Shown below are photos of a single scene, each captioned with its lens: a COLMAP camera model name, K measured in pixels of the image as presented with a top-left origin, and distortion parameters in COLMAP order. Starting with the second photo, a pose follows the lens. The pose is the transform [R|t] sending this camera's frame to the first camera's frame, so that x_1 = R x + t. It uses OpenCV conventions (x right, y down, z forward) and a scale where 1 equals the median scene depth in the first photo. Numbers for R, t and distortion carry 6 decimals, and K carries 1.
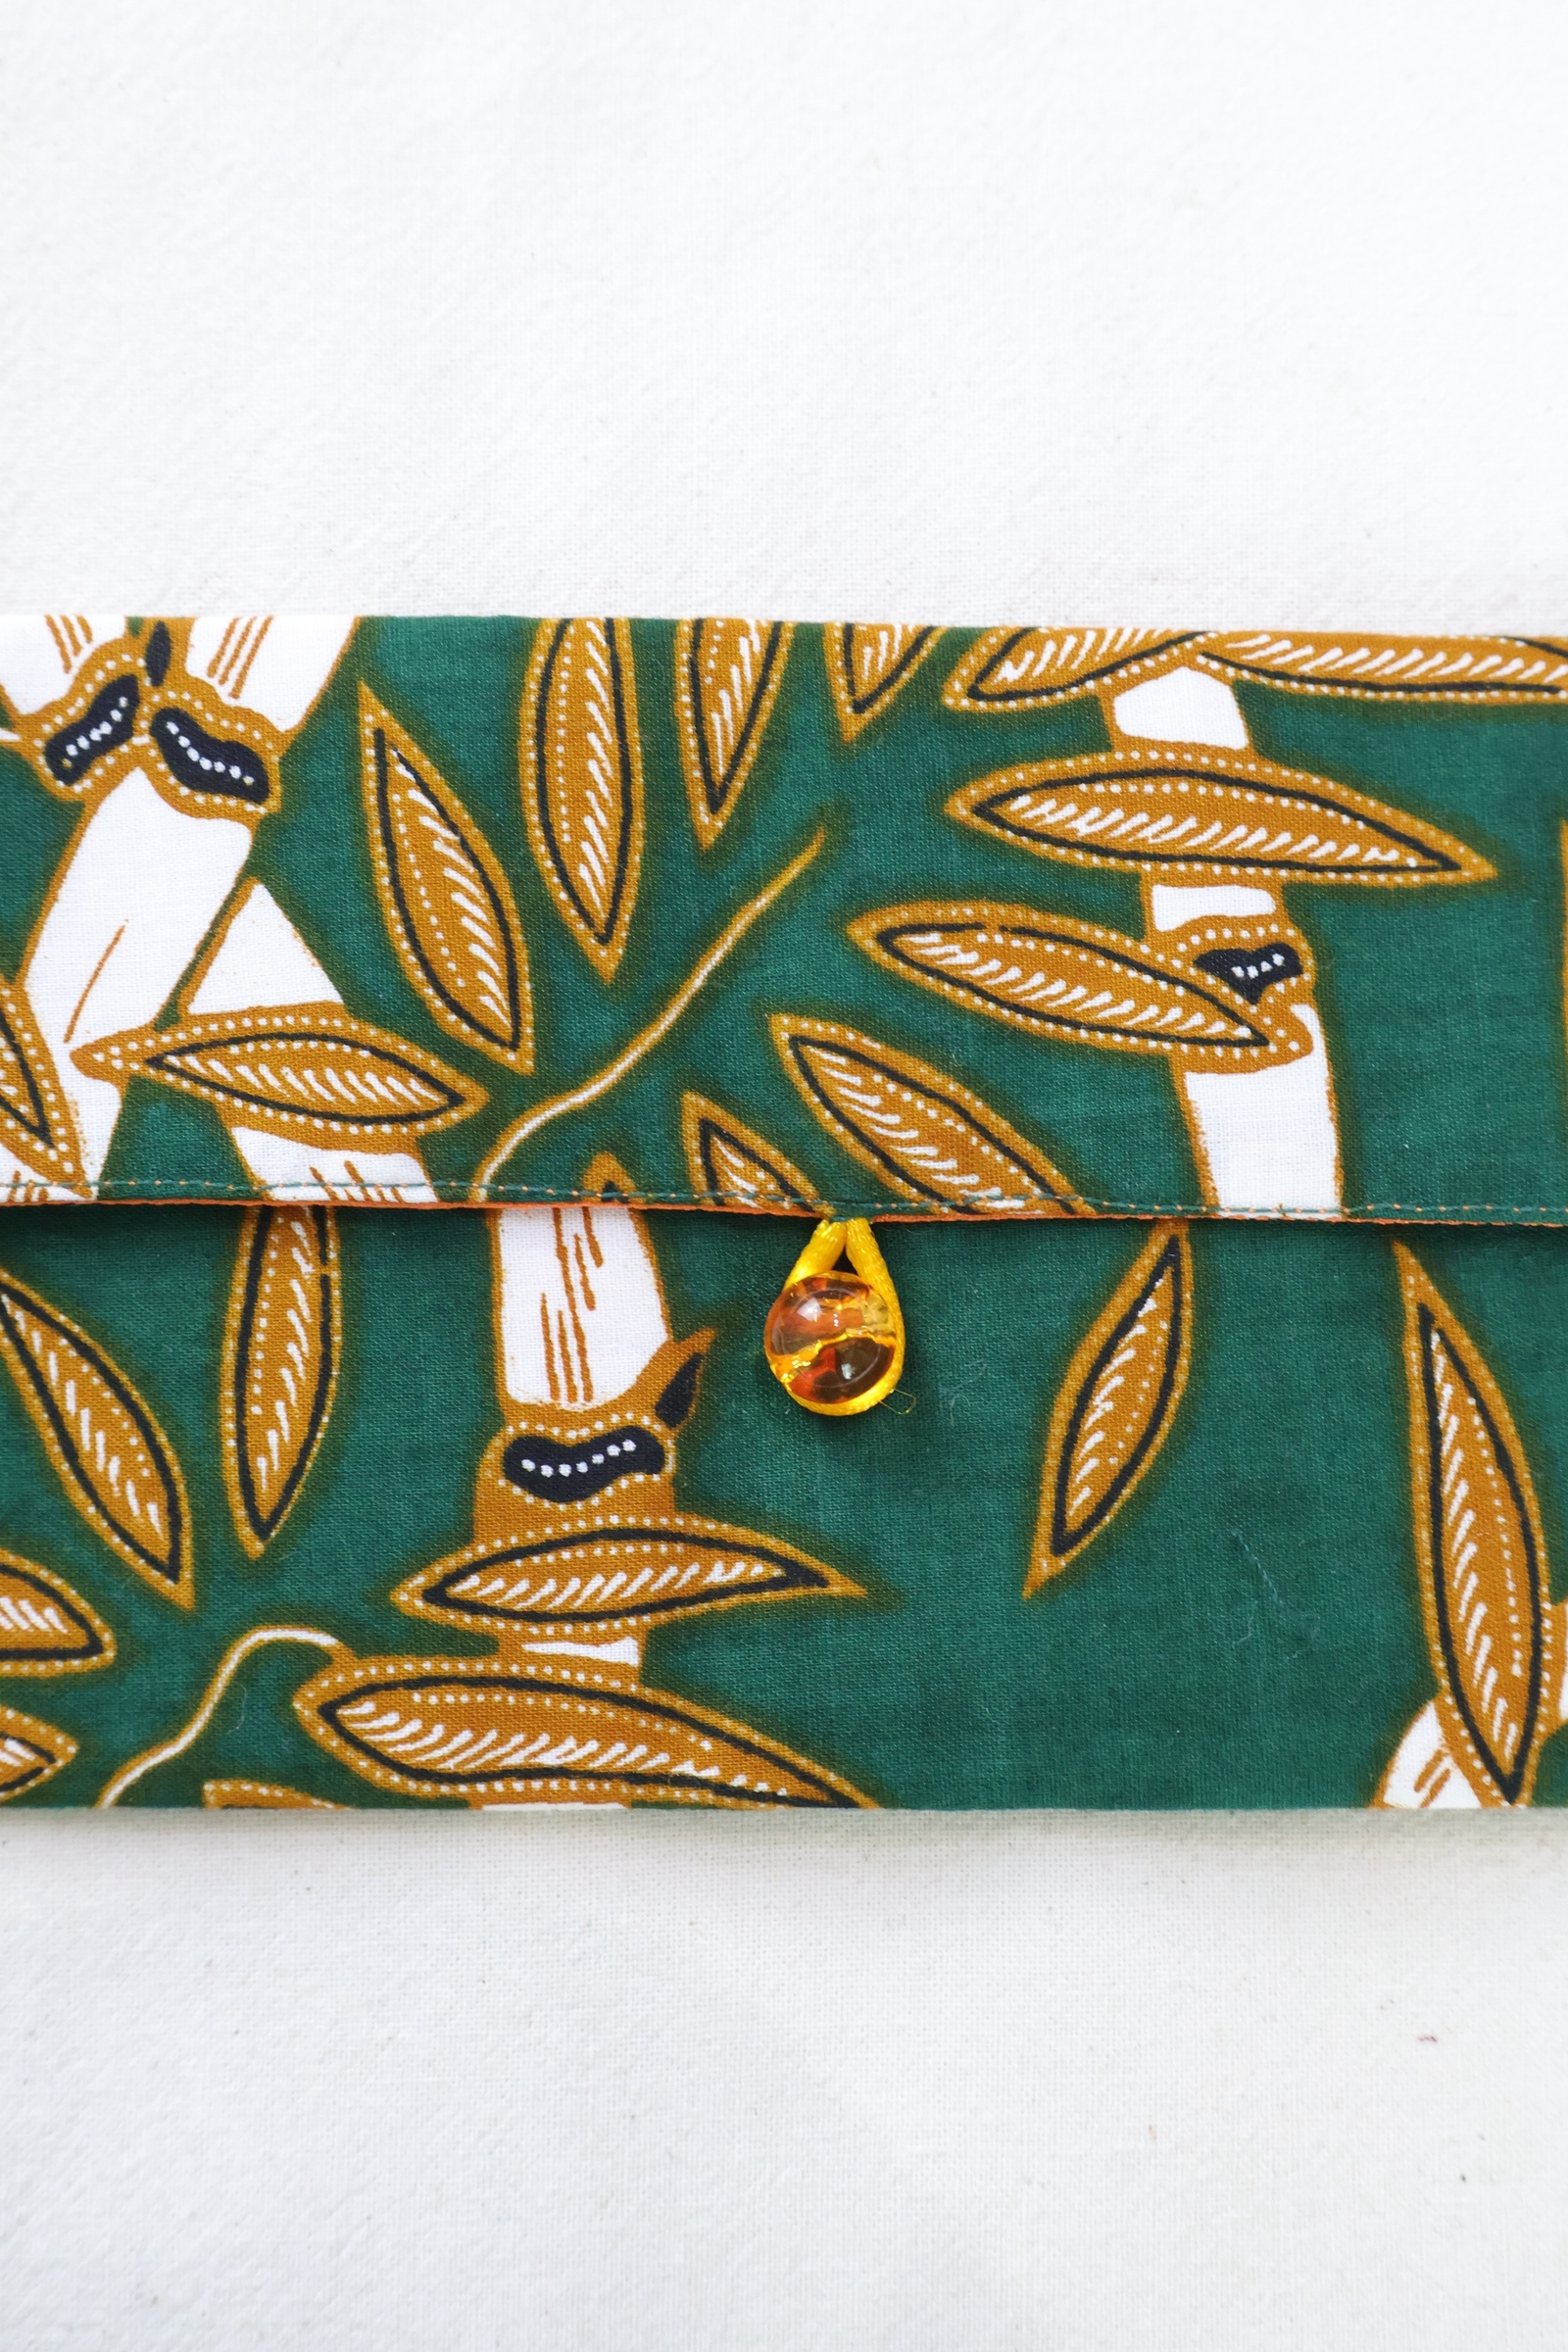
lens RADIAL K [[3394.2, 0, 791.8], [0, 3394.2, 1162.3], [0, 0, 1]] dist [0.025223, 0.000000]
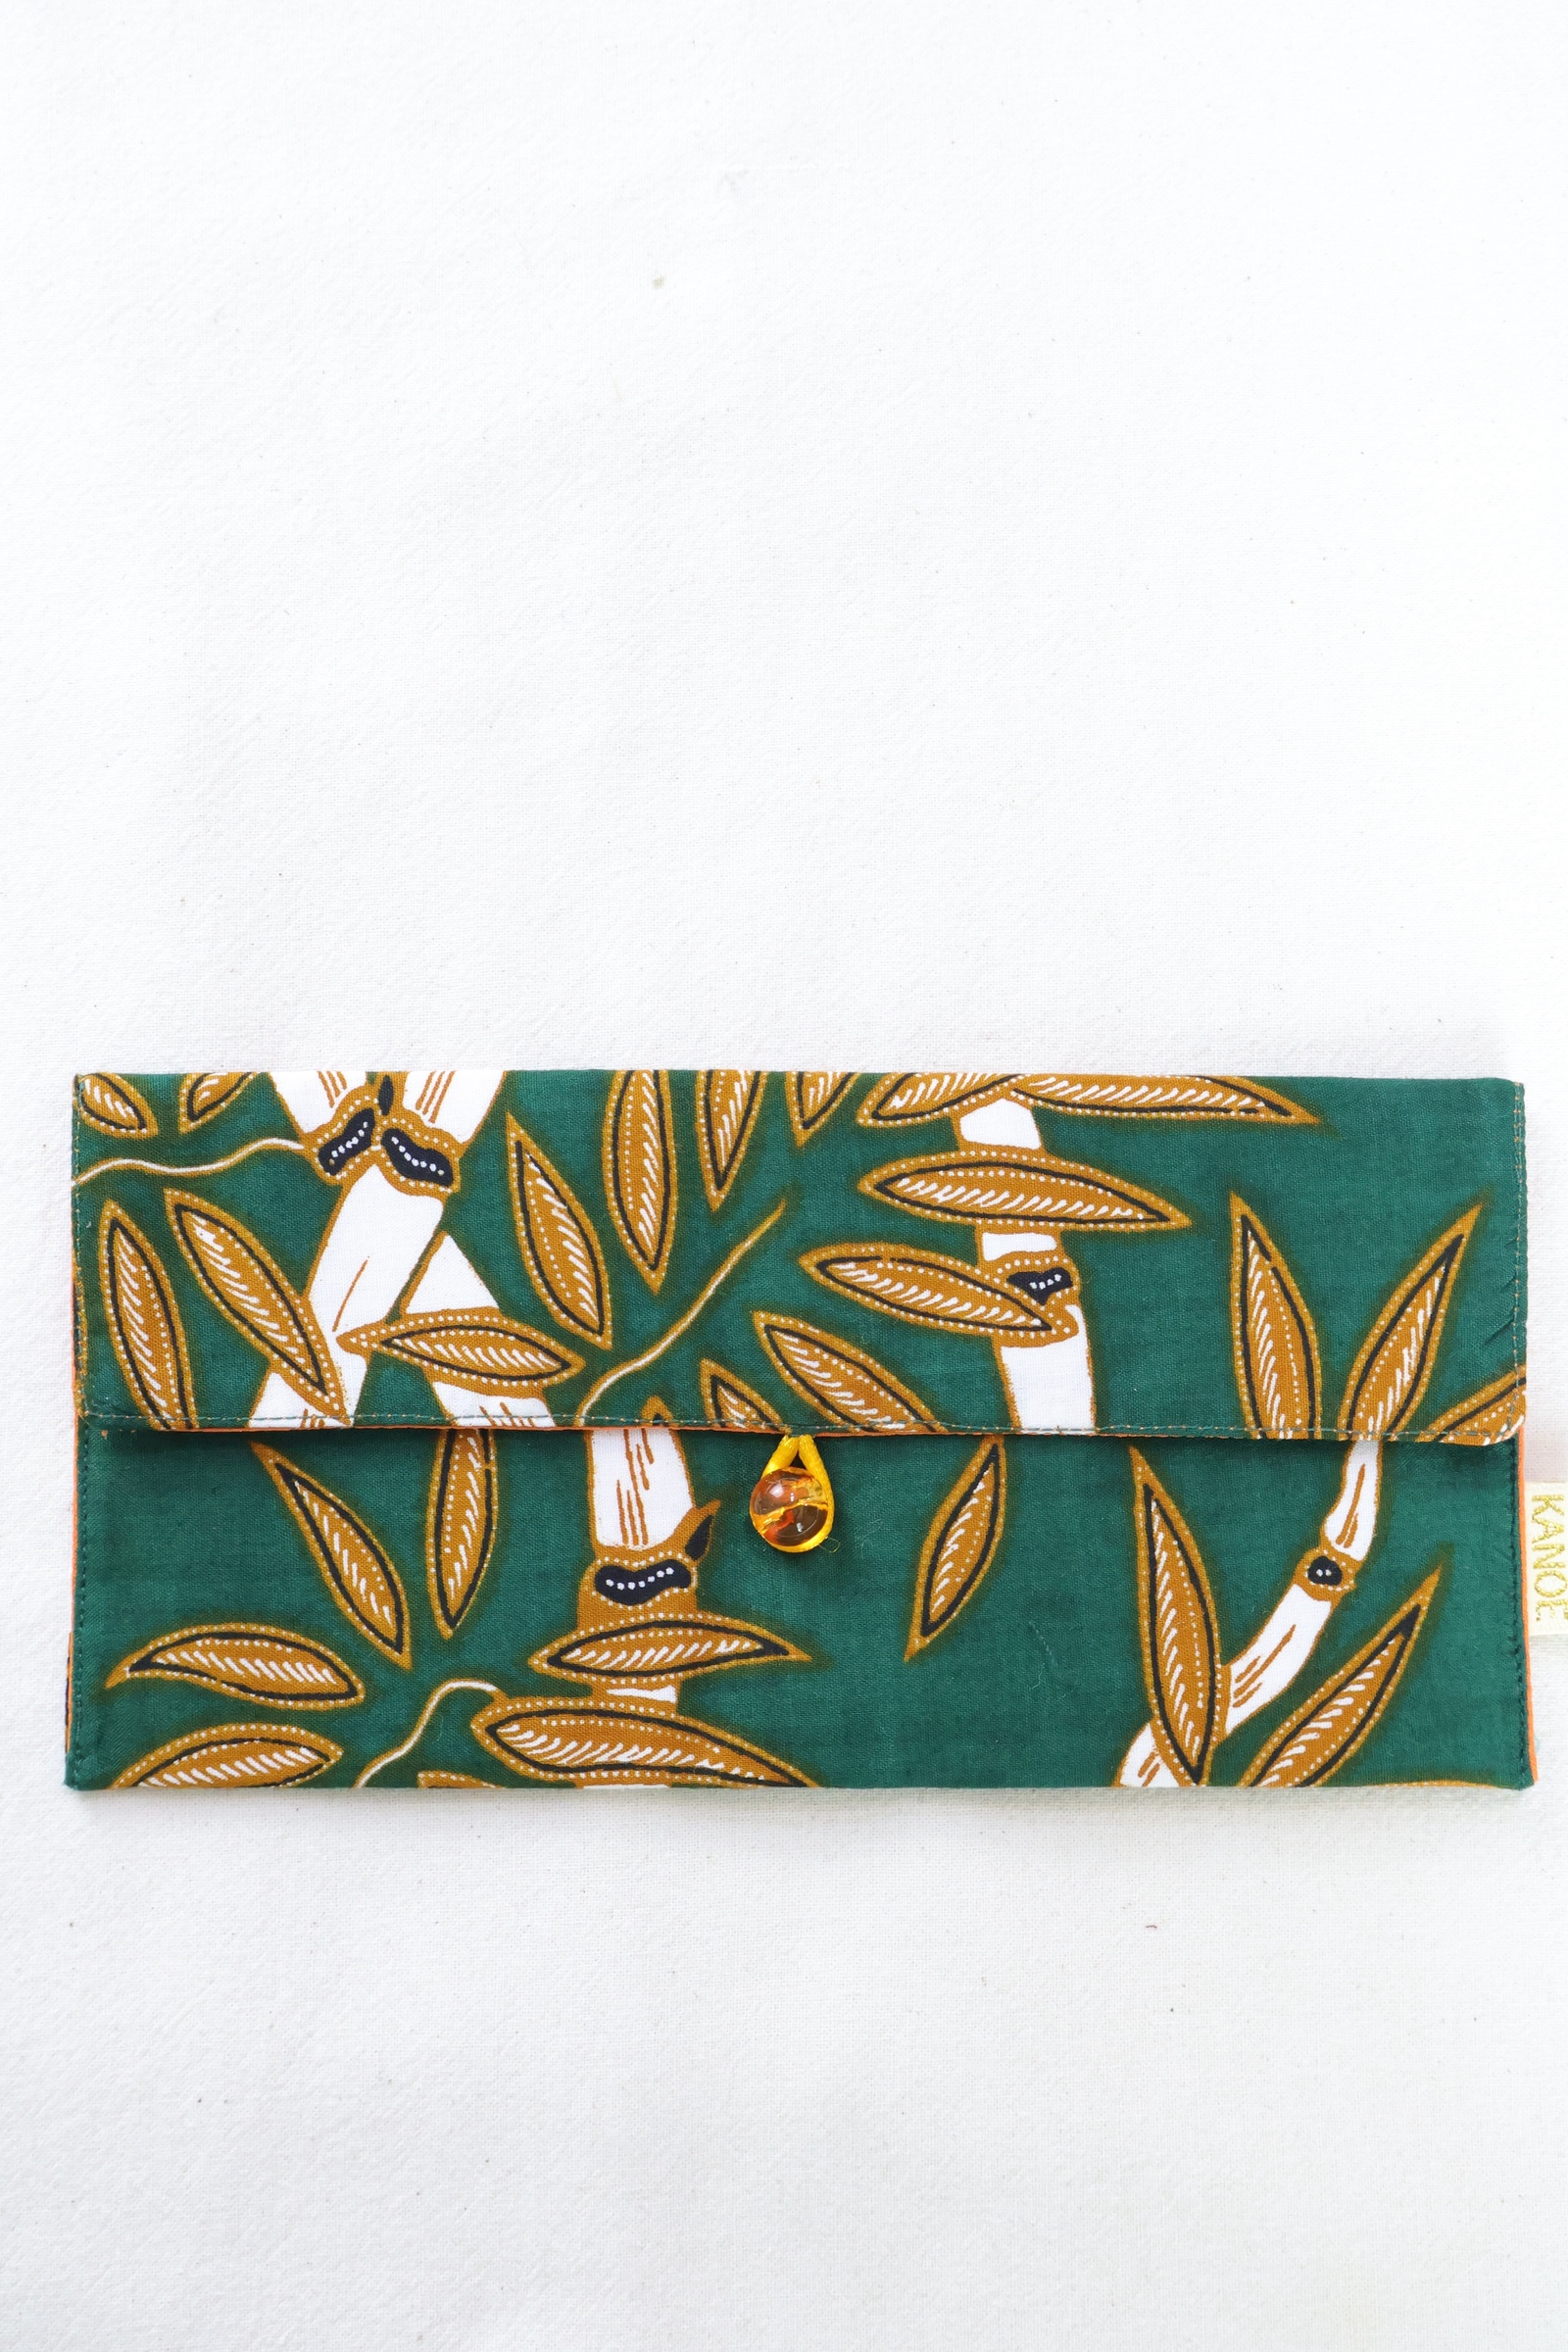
lens RADIAL K [[3394.2, 0, 797.0], [0, 3394.2, 1175.3], [0, 0, 1]] dist [0.025223, 0.000000]
pose [[0.999897, -0.004167, -0.013765, 0.038616], [0.004038, 0.999948, -0.009349, -0.095628], [0.013803, 0.009292, 0.999862, -0.673894]]
